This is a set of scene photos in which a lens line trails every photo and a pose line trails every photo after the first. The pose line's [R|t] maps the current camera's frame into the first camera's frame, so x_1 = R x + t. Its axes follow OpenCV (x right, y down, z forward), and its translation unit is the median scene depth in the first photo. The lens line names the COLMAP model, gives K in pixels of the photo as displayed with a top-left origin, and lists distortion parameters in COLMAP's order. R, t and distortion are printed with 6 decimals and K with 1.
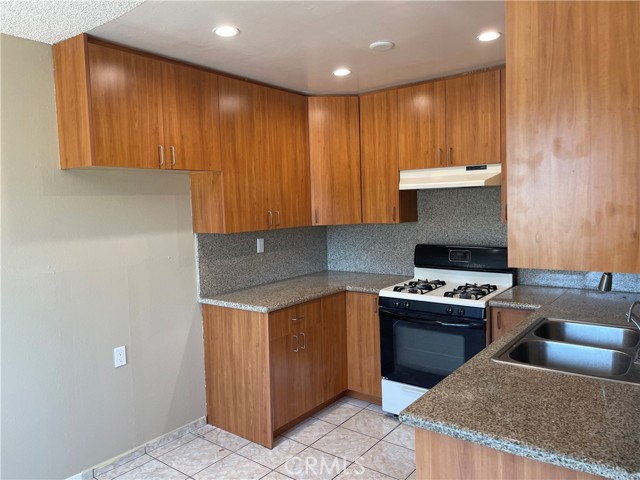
lens RADIAL K [[484.3, 0, 316.6], [0, 484.3, 233.8], [0, 0, 1]] dist [0.055961, -0.083640]
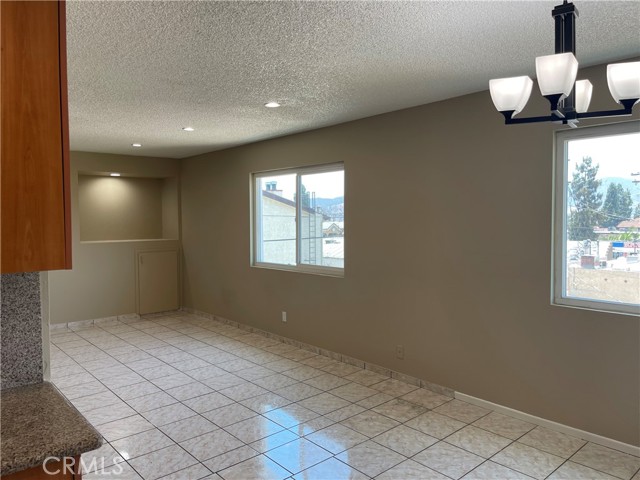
lens RADIAL K [[484.3, 0, 317.8], [0, 484.3, 237.0], [0, 0, 1]] dist [0.055961, -0.083640]
pose [[-0.978487, 0.034183, 0.203456, -0.195531], [0.054480, 0.993984, 0.095010, -0.039731], [-0.198984, 0.104051, -0.974463, 0.776972]]
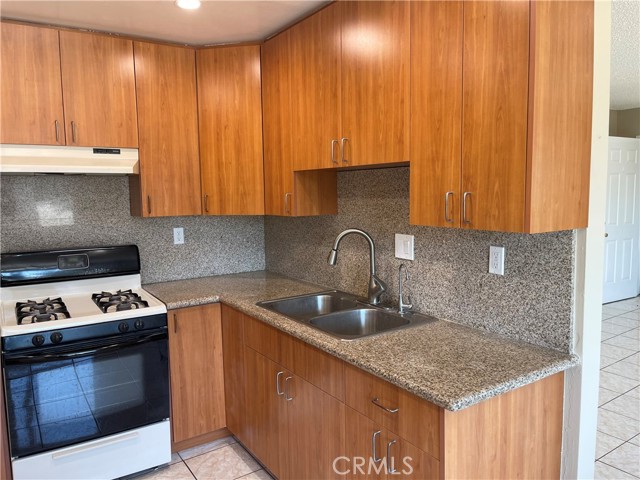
lens RADIAL K [[484.3, 0, 316.9], [0, 484.3, 234.1], [0, 0, 1]] dist [0.055961, -0.083640]
pose [[0.323304, -0.057225, 0.944563, -0.337573], [0.064667, 0.997173, 0.038278, -0.004320], [-0.944083, 0.048707, 0.326090, 0.397078]]
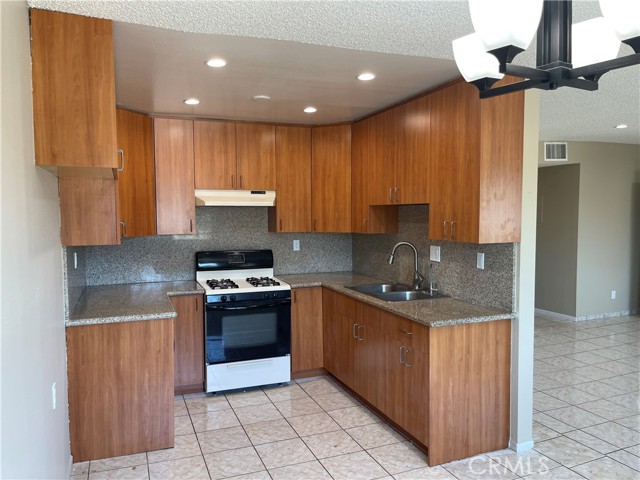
lens RADIAL K [[484.3, 0, 317.1], [0, 484.3, 242.2], [0, 0, 1]] dist [0.055961, -0.083640]
pose [[0.508809, -0.023314, 0.860564, -0.753238], [0.041604, 0.999131, 0.002469, 0.008290], [-0.859874, 0.034546, 0.509337, 0.164264]]
